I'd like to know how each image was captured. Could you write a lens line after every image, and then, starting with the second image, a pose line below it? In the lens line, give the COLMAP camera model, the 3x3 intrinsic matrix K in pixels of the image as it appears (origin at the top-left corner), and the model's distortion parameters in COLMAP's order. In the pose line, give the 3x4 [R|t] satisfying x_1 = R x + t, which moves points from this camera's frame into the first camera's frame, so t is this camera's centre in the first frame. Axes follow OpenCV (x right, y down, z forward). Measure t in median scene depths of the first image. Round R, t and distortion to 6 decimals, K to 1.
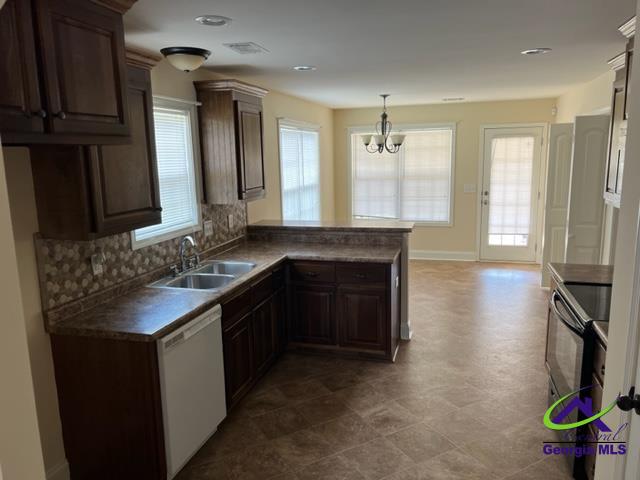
lens RADIAL K [[484.1, 0, 319.1], [0, 484.1, 242.3], [0, 0, 1]] dist [0.022509, -0.006525]
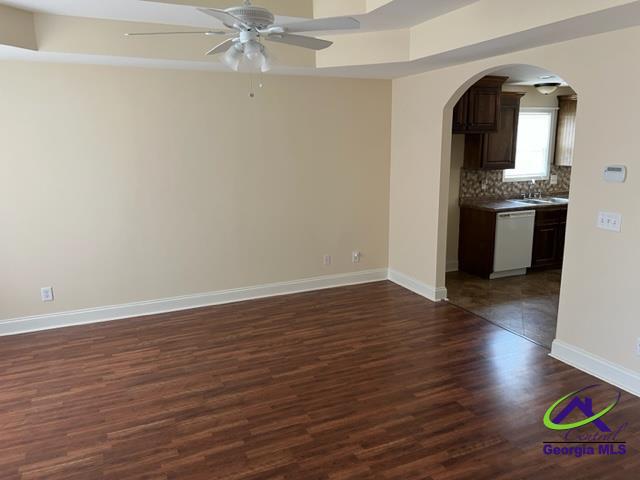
lens RADIAL K [[484.1, 0, 318.1], [0, 484.1, 239.9], [0, 0, 1]] dist [0.022509, -0.006525]
pose [[0.645388, 0.161875, -0.746506, 0.783544], [-0.140620, 0.985763, 0.092184, 0.197704], [0.750800, 0.045480, 0.658962, -1.077941]]
